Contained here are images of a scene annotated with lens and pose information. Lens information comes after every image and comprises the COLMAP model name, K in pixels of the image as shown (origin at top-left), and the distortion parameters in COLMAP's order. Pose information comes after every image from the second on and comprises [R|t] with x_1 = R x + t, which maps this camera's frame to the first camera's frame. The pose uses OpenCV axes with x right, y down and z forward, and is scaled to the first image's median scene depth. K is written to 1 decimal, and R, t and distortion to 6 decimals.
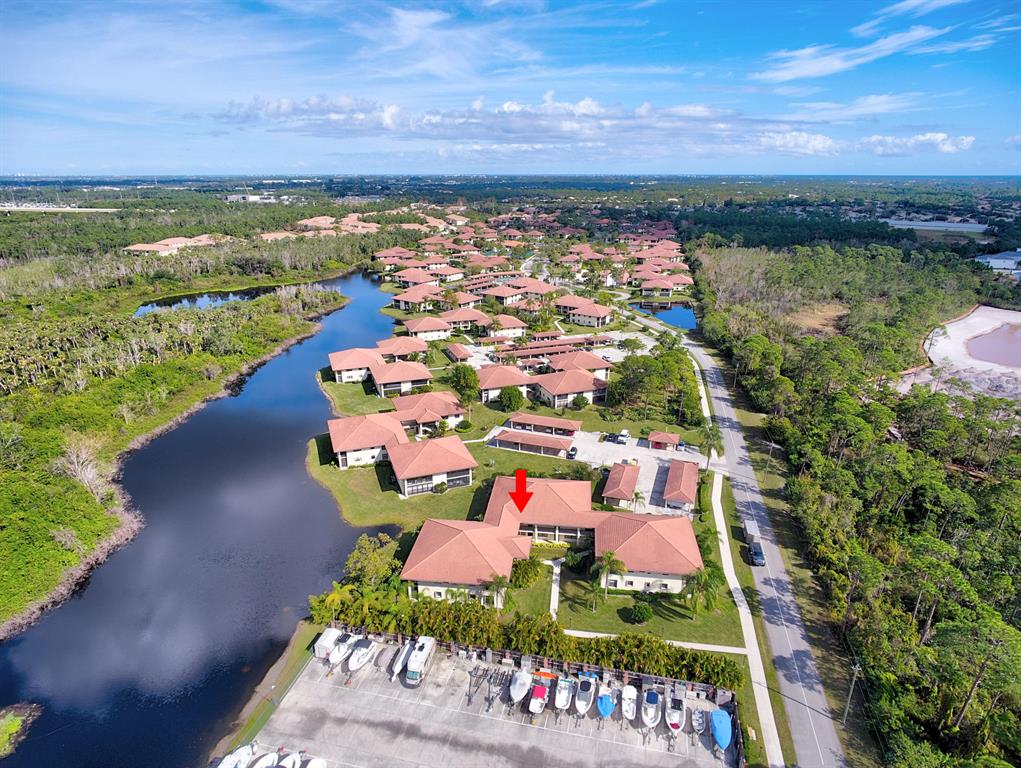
lens RADIAL K [[611.4, 0, 510.5], [0, 611.4, 384.0], [0, 0, 1]] dist [-0.004409, 0.001560]
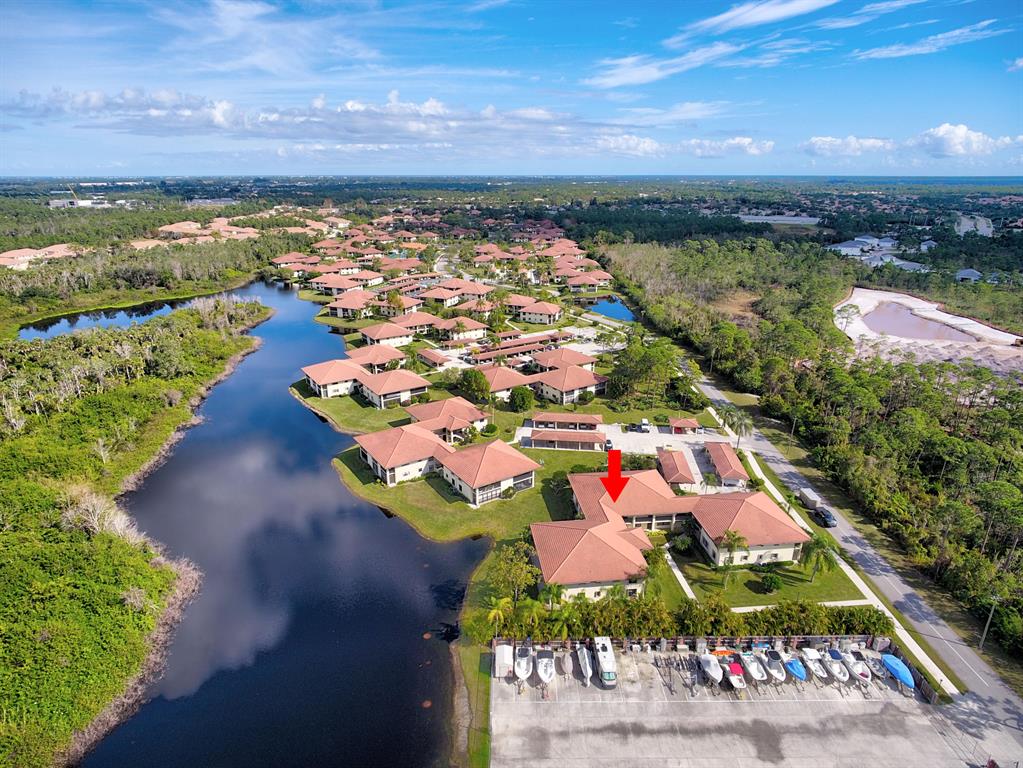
lens RADIAL K [[612.6, 0, 511.5], [0, 612.6, 384.0], [0, 0, 1]] dist [-0.004409, 0.001560]
pose [[0.972565, -0.076659, 0.219639, -0.185912], [0.077036, 0.997005, 0.006861, -0.006524], [-0.219507, 0.010247, 0.975557, 0.020784]]
